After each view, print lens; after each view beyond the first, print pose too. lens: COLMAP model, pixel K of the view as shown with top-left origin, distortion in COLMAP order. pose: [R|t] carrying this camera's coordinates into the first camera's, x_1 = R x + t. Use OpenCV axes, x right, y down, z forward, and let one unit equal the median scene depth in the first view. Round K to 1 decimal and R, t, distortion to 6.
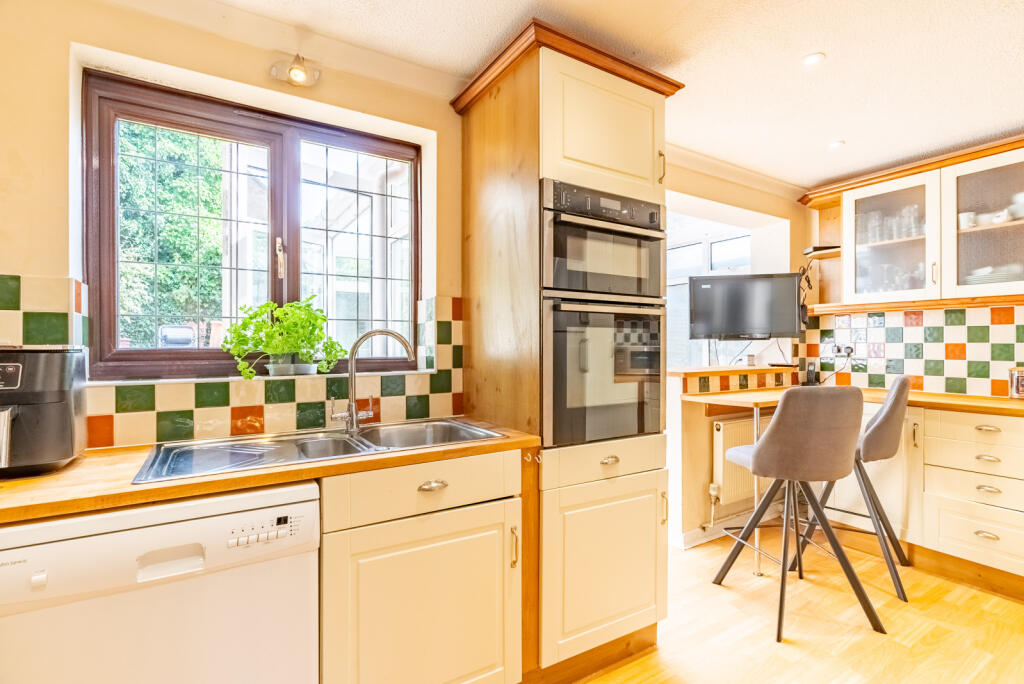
lens RADIAL K [[469.5, 0, 512.9], [0, 469.5, 349.5], [0, 0, 1]] dist [-0.025194, 0.005757]
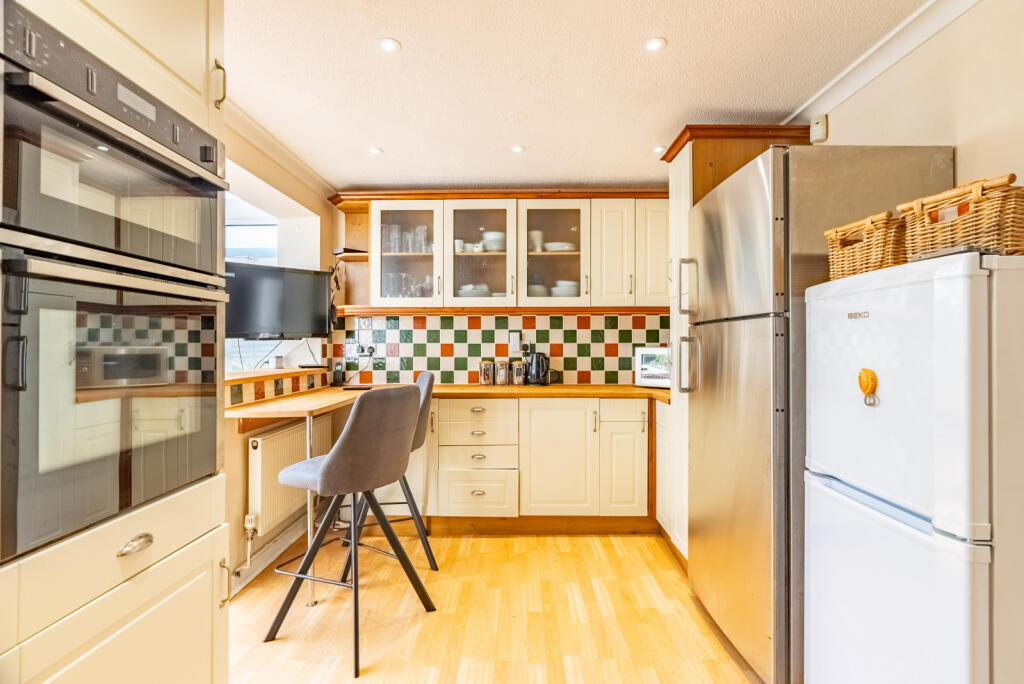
lens RADIAL K [[469.5, 0, 519.6], [0, 469.5, 342.9], [0, 0, 1]] dist [-0.025194, 0.005757]
pose [[0.527696, 0.001939, 0.849431, -0.015768], [0.010969, 0.999898, -0.009097, -0.001471], [-0.849363, 0.014118, 0.527621, 0.176910]]
